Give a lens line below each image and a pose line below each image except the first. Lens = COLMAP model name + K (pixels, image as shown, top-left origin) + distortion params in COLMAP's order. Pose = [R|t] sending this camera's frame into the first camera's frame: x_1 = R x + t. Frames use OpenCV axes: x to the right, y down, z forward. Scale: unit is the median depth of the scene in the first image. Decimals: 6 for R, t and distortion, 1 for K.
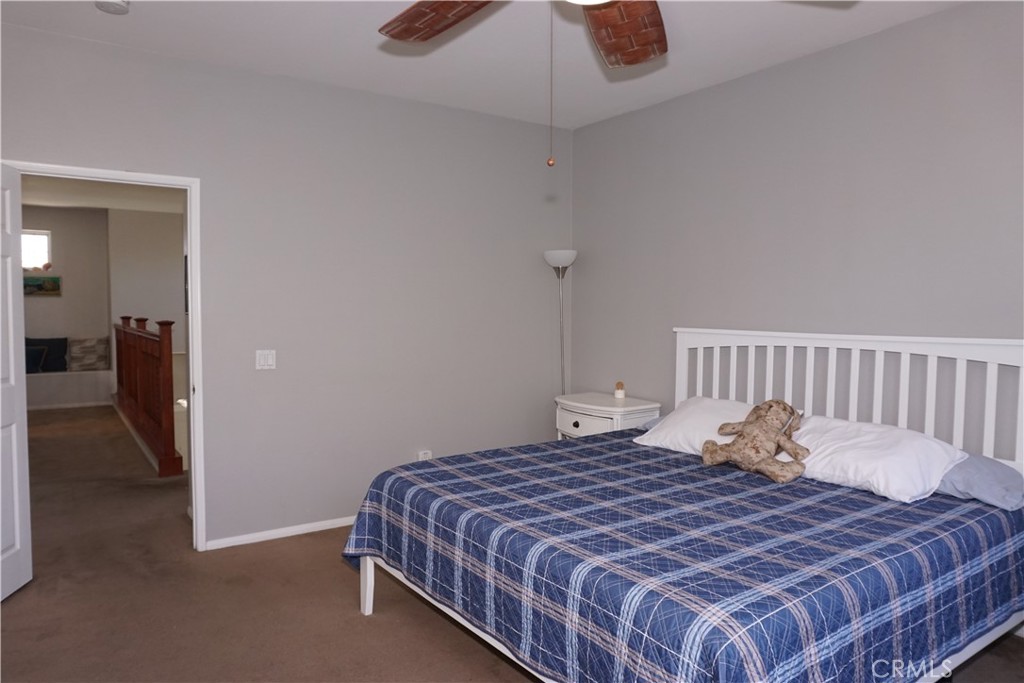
lens RADIAL K [[675.5, 0, 512.0], [0, 675.5, 341.5], [0, 0, 1]] dist [-0.047353, 0.036402]
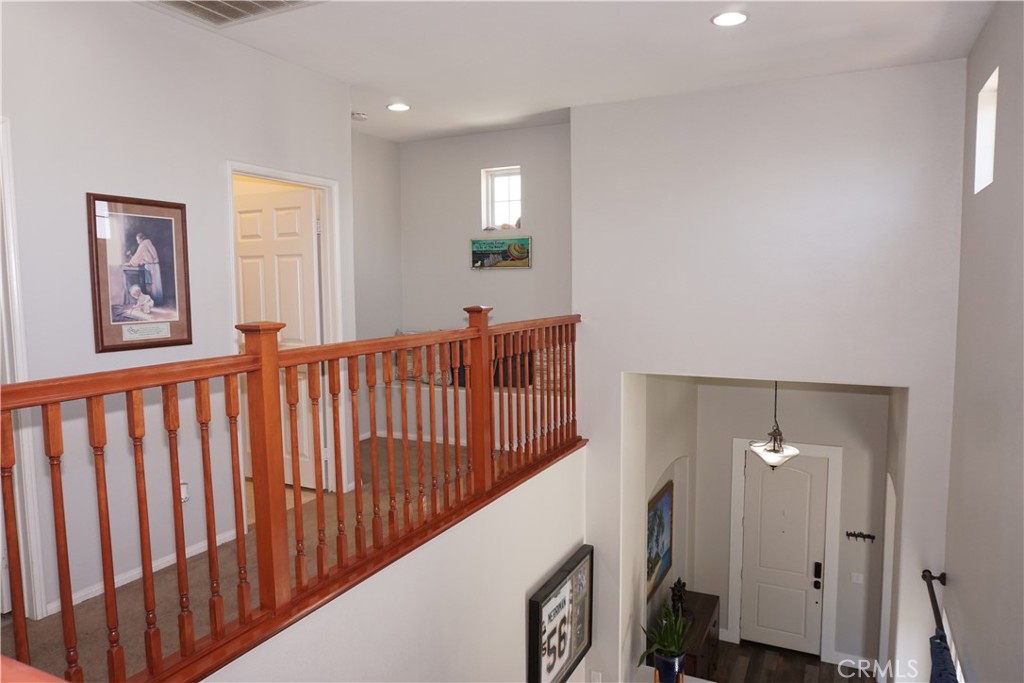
lens RADIAL K [[675.5, 0, 512.0], [0, 675.5, 341.5], [0, 0, 1]] dist [-0.047353, 0.036402]
pose [[0.477708, 0.060254, -0.876450, -0.118182], [-0.034104, 0.998165, 0.050033, -0.029561], [0.877857, 0.005989, 0.478886, 0.681695]]
